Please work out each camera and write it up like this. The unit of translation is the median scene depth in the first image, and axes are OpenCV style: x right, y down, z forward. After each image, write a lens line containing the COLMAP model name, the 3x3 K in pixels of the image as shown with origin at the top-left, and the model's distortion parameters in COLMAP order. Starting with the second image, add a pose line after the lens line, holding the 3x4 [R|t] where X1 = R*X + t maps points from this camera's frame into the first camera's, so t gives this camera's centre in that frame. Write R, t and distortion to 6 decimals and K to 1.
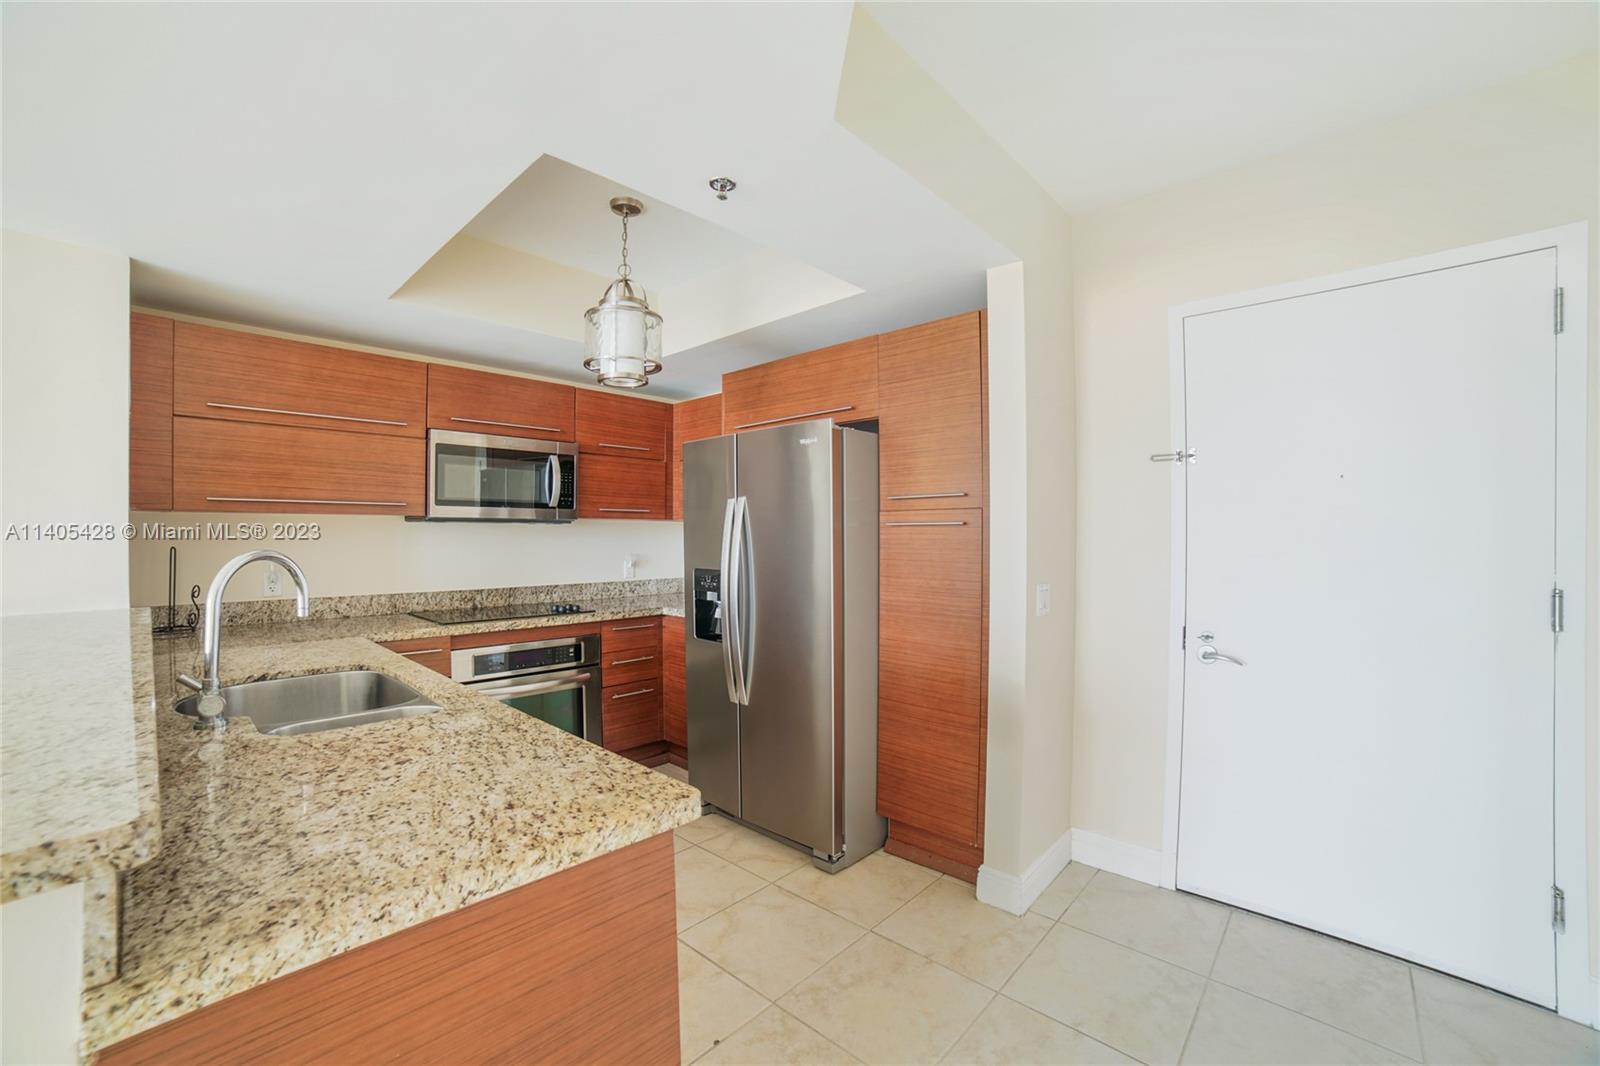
lens RADIAL K [[680.6, 0, 789.0], [0, 680.6, 533.7], [0, 0, 1]] dist [-0.036796, 0.006313]
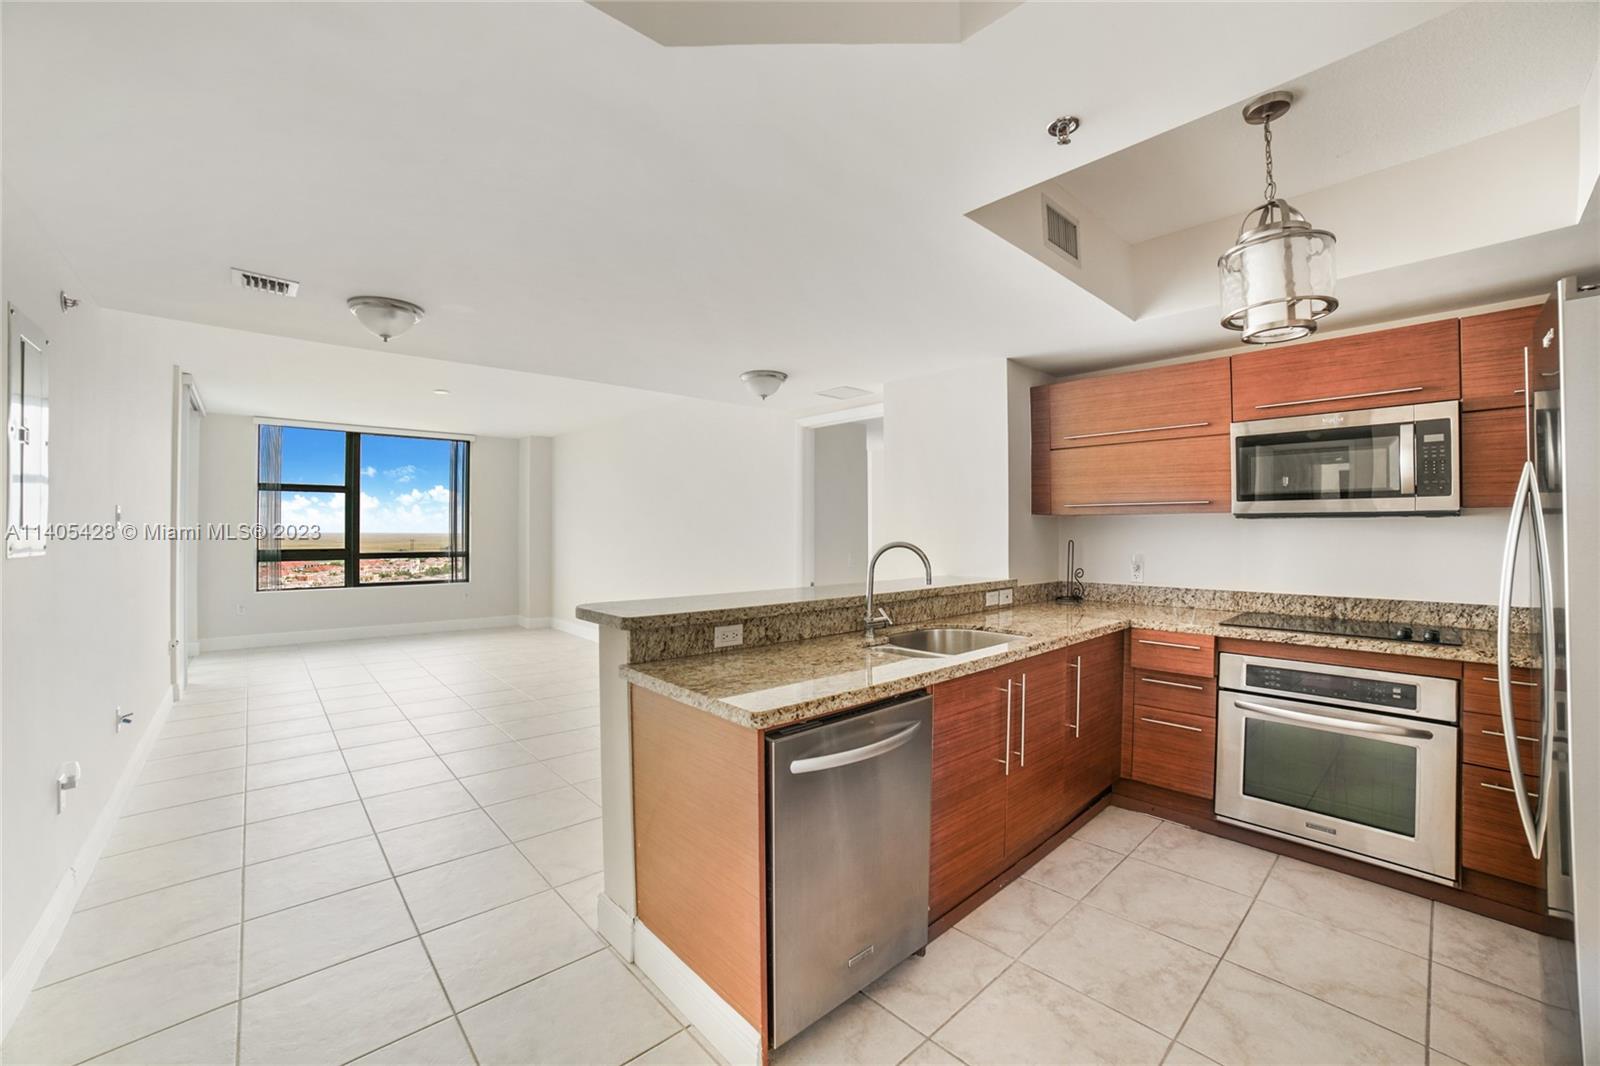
lens RADIAL K [[680.6, 0, 798.5], [0, 680.6, 525.0], [0, 0, 1]] dist [-0.036796, 0.006313]
pose [[-0.088443, -0.011842, -0.996011, 0.459879], [-0.000861, 0.999930, -0.011812, 0.003462], [0.996081, -0.000187, -0.088447, 0.437300]]
